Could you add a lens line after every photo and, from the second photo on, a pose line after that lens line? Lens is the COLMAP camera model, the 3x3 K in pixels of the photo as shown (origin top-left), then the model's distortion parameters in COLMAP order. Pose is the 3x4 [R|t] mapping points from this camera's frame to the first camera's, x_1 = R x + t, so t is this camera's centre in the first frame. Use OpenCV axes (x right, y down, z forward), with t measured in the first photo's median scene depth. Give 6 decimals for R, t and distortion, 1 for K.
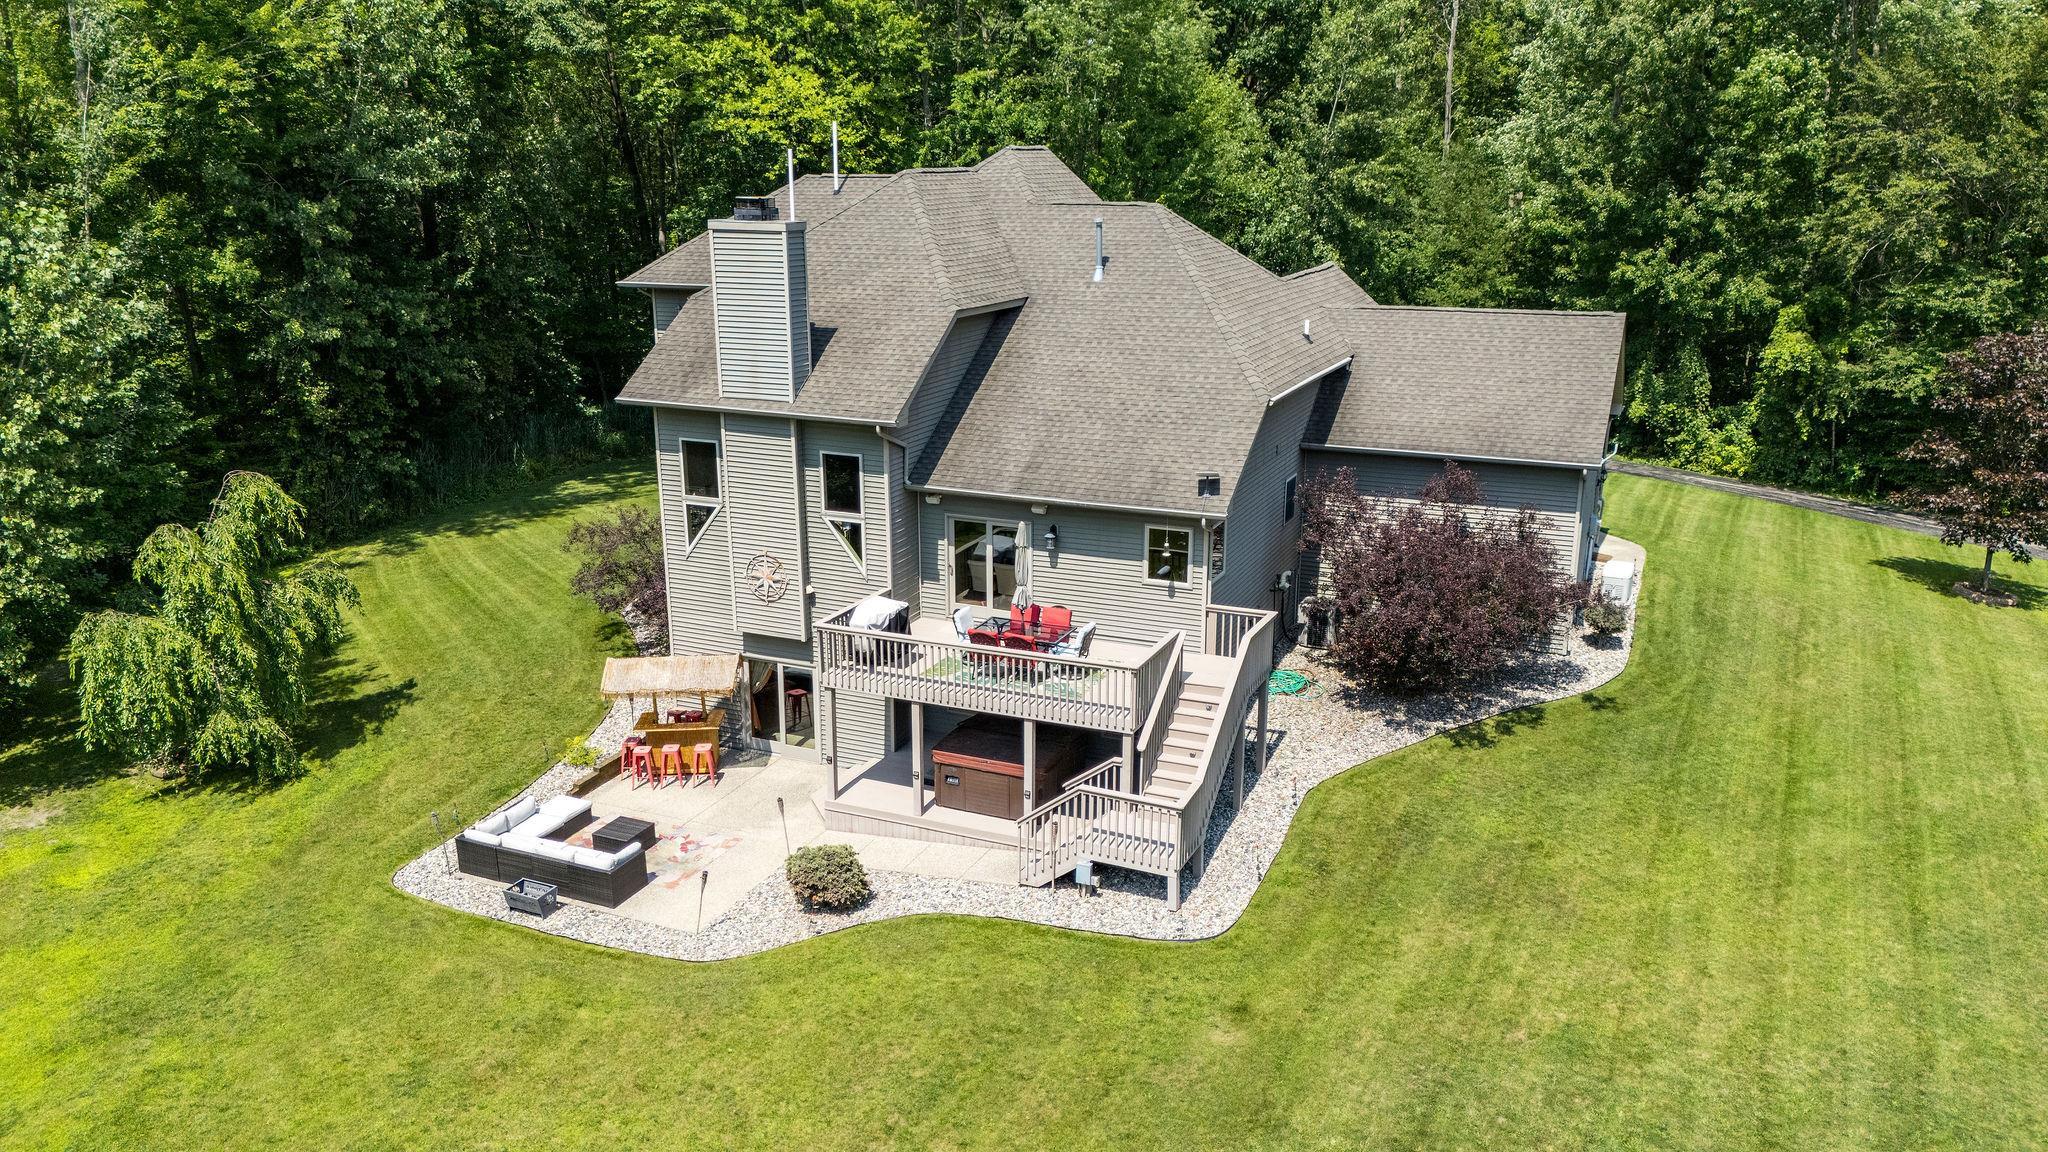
lens RADIAL K [[1504.1, 0, 1024.0], [0, 1504.1, 576.0], [0, 0, 1]] dist [0.097881, -0.146747]
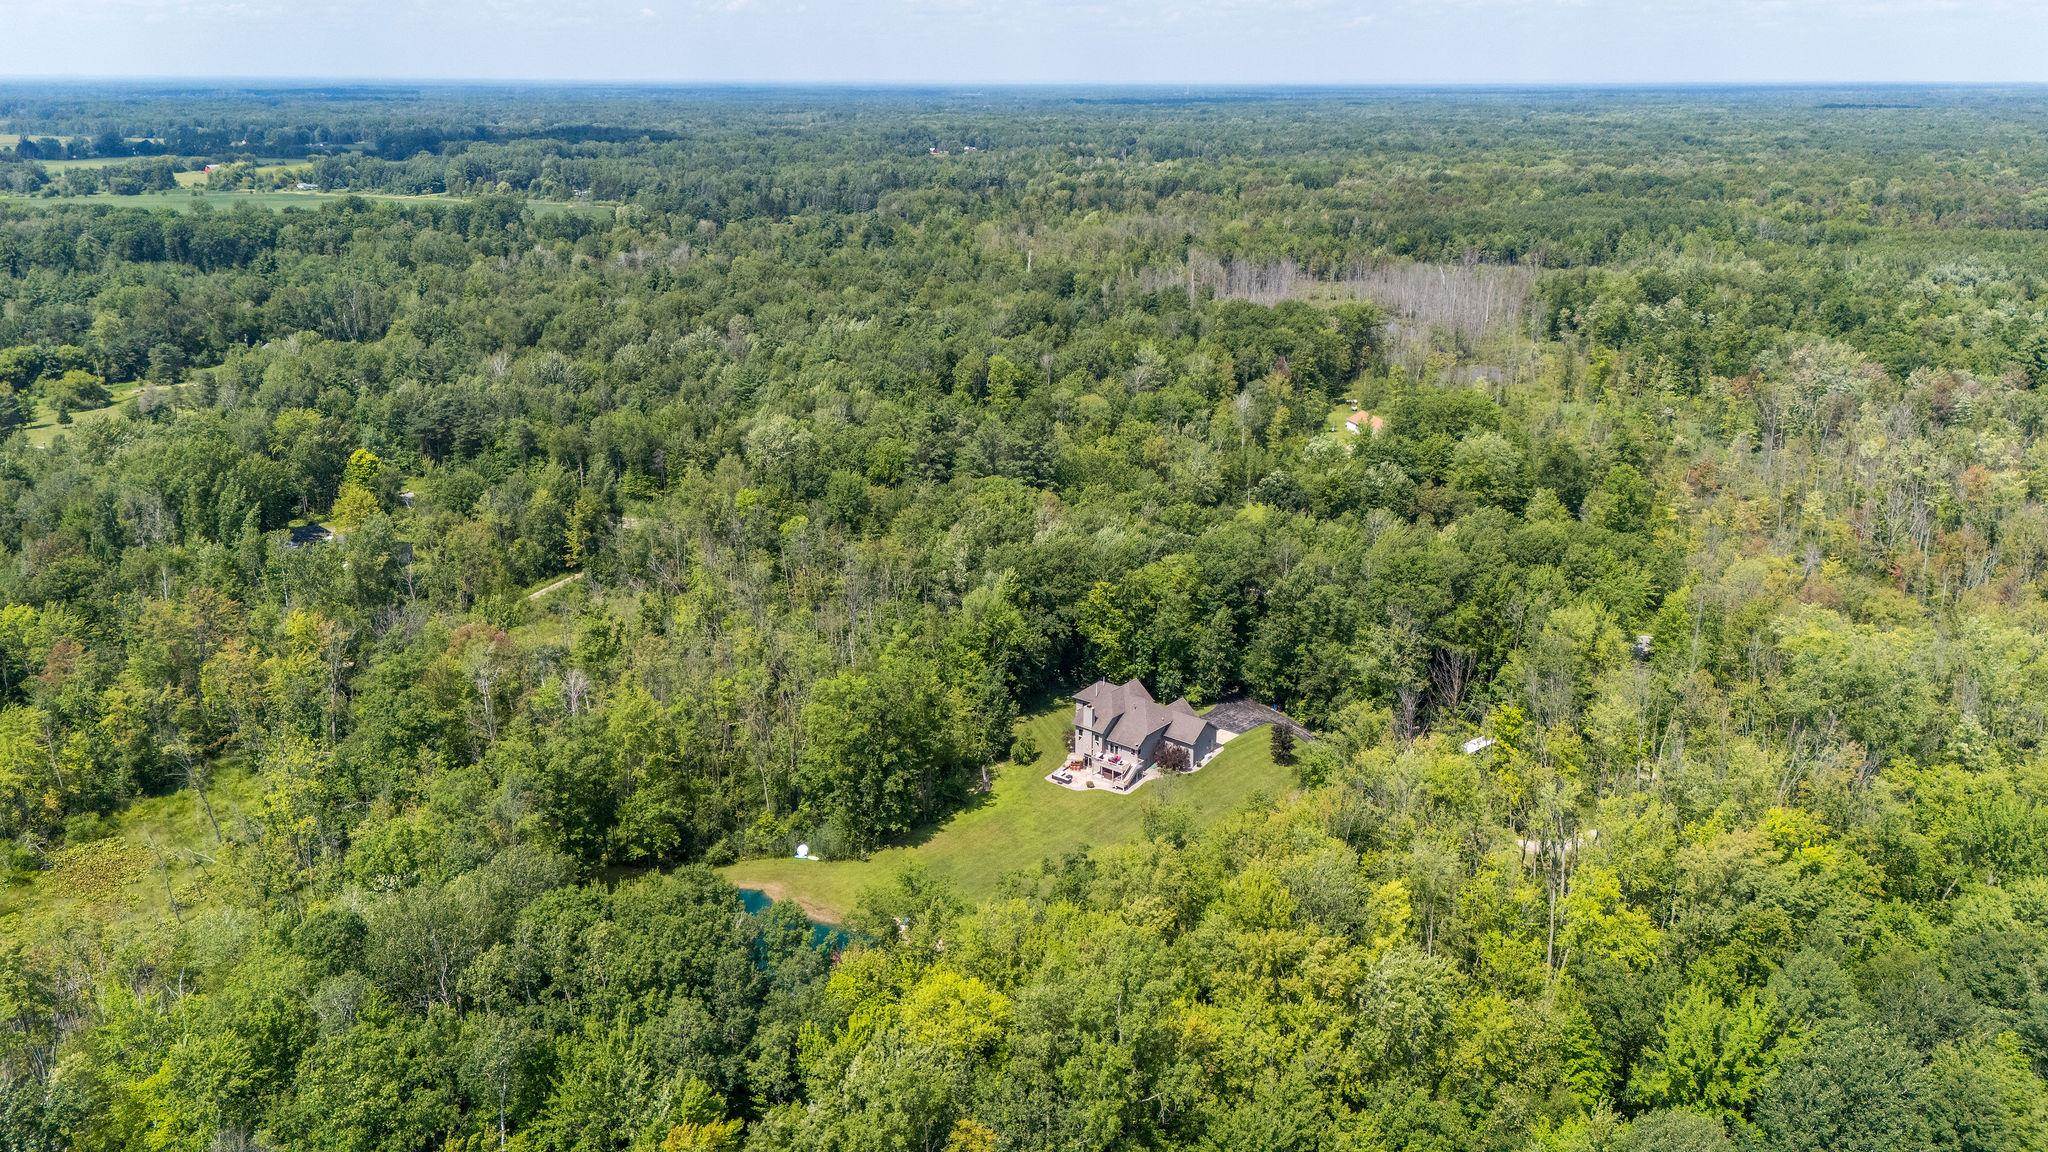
lens RADIAL K [[1483.2, 0, 1019.2], [0, 1483.2, 596.1], [0, 0, 1]] dist [0.111708, -0.148285]
pose [[0.964164, 0.090372, -0.249440, 1.381181], [-0.075901, 0.994858, 0.067054, -1.302424], [0.254217, -0.045719, 0.966066, -6.709427]]
